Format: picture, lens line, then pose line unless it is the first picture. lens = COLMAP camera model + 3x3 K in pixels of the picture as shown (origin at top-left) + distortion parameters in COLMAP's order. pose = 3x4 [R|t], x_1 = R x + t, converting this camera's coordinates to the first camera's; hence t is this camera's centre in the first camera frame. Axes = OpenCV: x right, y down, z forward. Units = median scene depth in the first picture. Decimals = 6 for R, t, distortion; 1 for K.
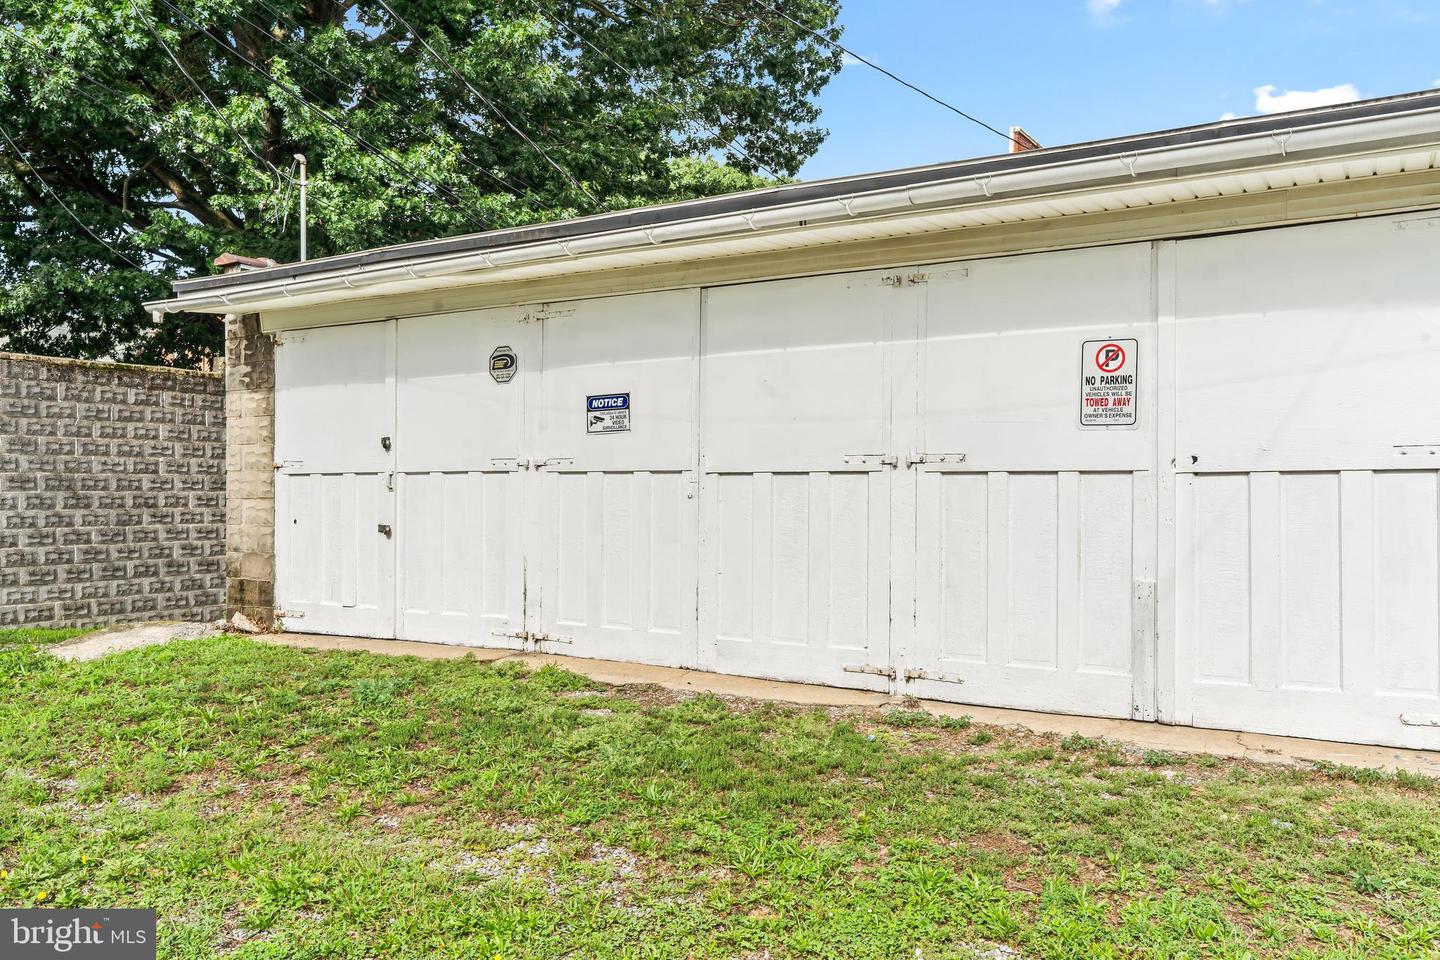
lens RADIAL K [[1144.7, 0, 720.0], [0, 1144.7, 505.9], [0, 0, 1]] dist [0.000930, -0.002315]
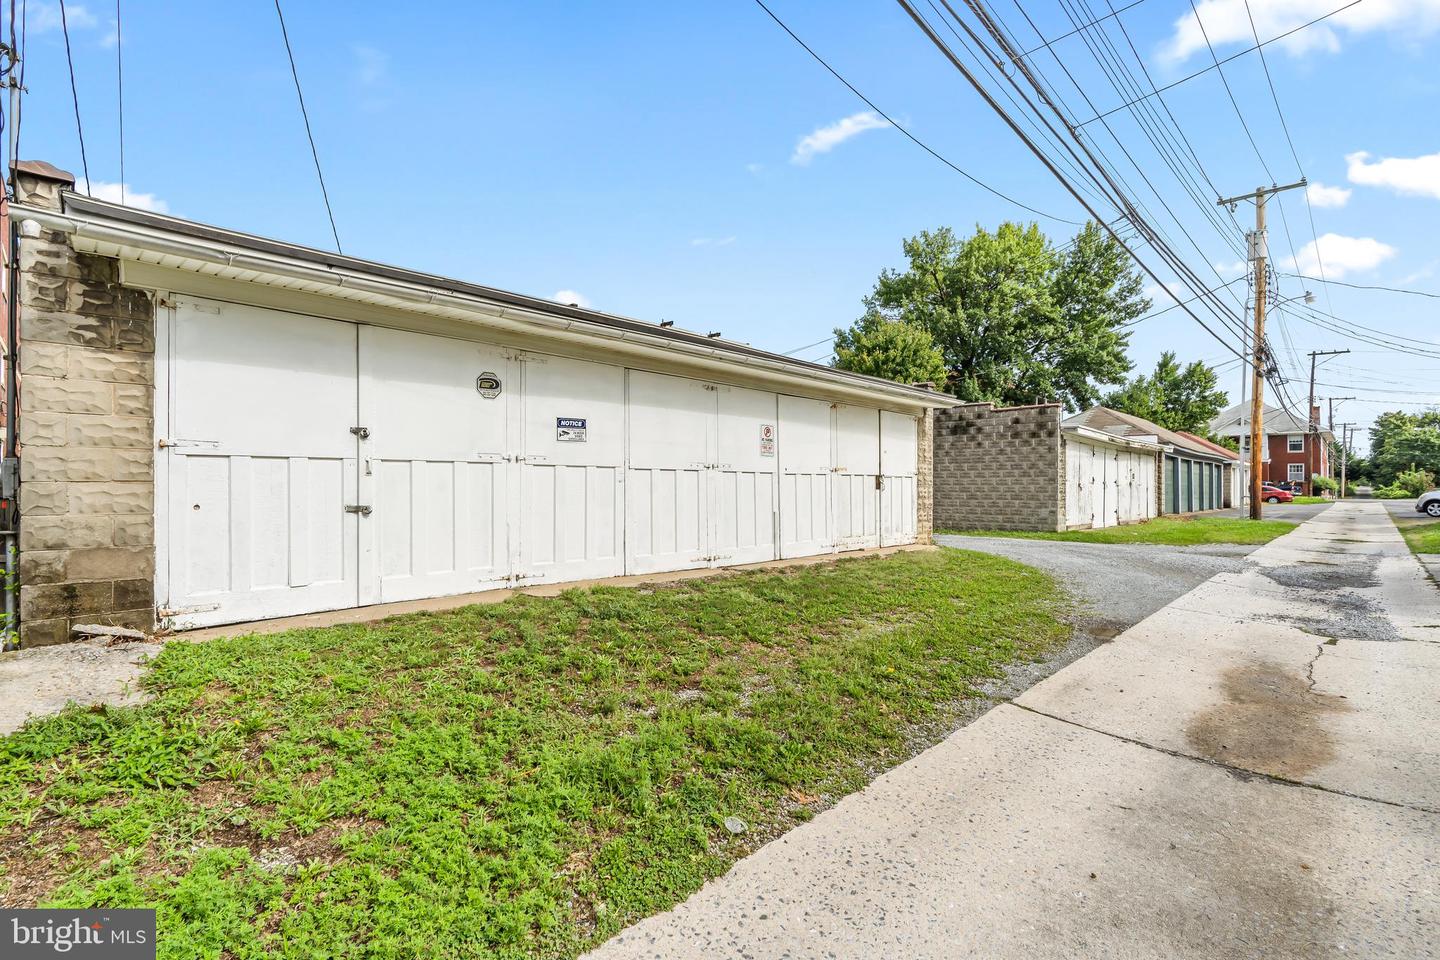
lens RADIAL K [[630.1, 0, 720.0], [0, 630.1, 480.0], [0, 0, 1]] dist [-0.001011, -0.000192]
pose [[0.247609, -0.002882, 0.968856, -0.862002], [-0.003758, 0.999985, 0.003935, -0.013153], [-0.968853, -0.004616, 0.247594, 0.539960]]
